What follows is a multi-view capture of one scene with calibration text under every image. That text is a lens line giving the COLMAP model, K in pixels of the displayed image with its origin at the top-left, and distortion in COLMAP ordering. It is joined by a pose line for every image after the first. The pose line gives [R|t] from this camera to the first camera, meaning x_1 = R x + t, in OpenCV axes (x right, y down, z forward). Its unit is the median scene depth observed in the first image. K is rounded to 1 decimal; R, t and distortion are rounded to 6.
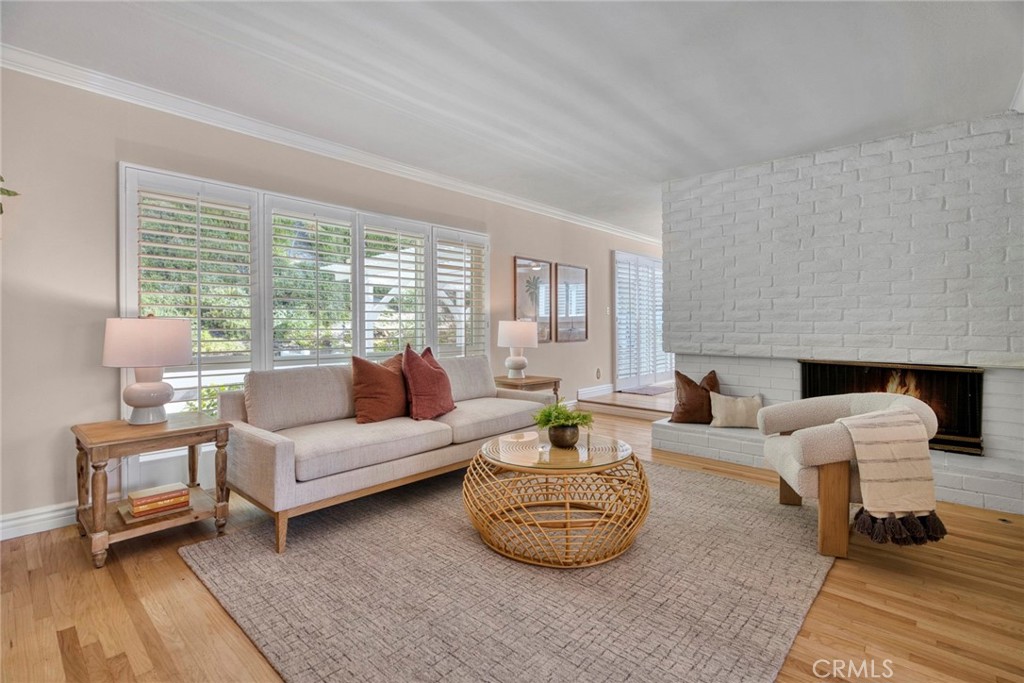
lens RADIAL K [[482.6, 0, 513.3], [0, 482.6, 327.7], [0, 0, 1]] dist [-0.001746, 0.000237]
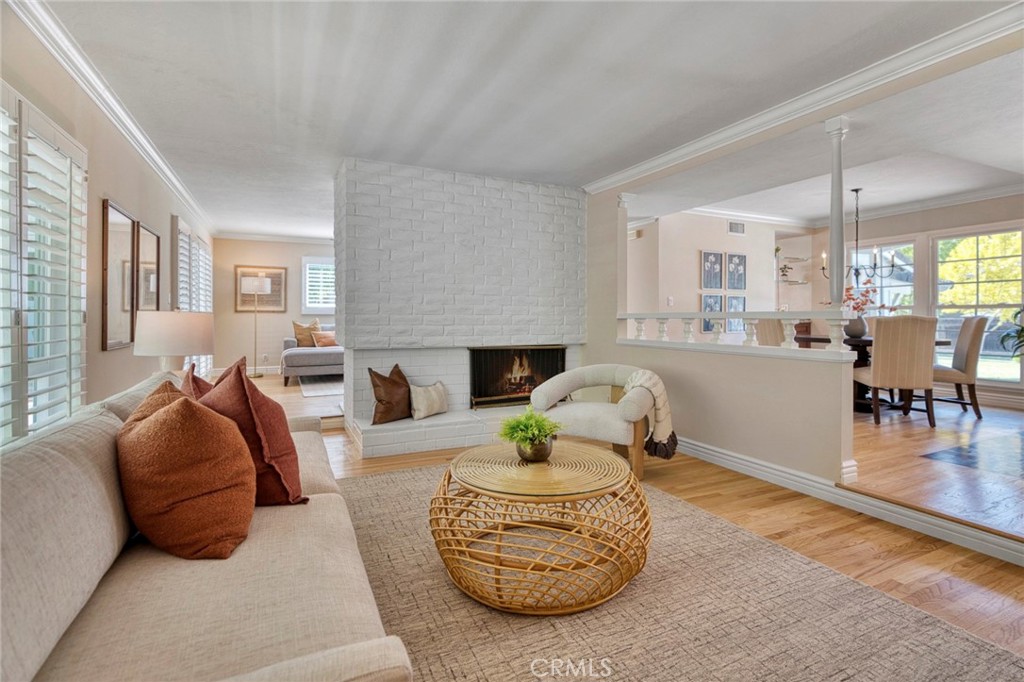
lens RADIAL K [[476.5, 0, 509.6], [0, 476.5, 318.4], [0, 0, 1]] dist [-0.002668, -0.000081]
pose [[0.391578, -0.000890, 0.920144, -0.439822], [0.005538, 0.999984, -0.001390, -0.002565], [-0.920128, 0.005640, 0.391577, 0.451389]]
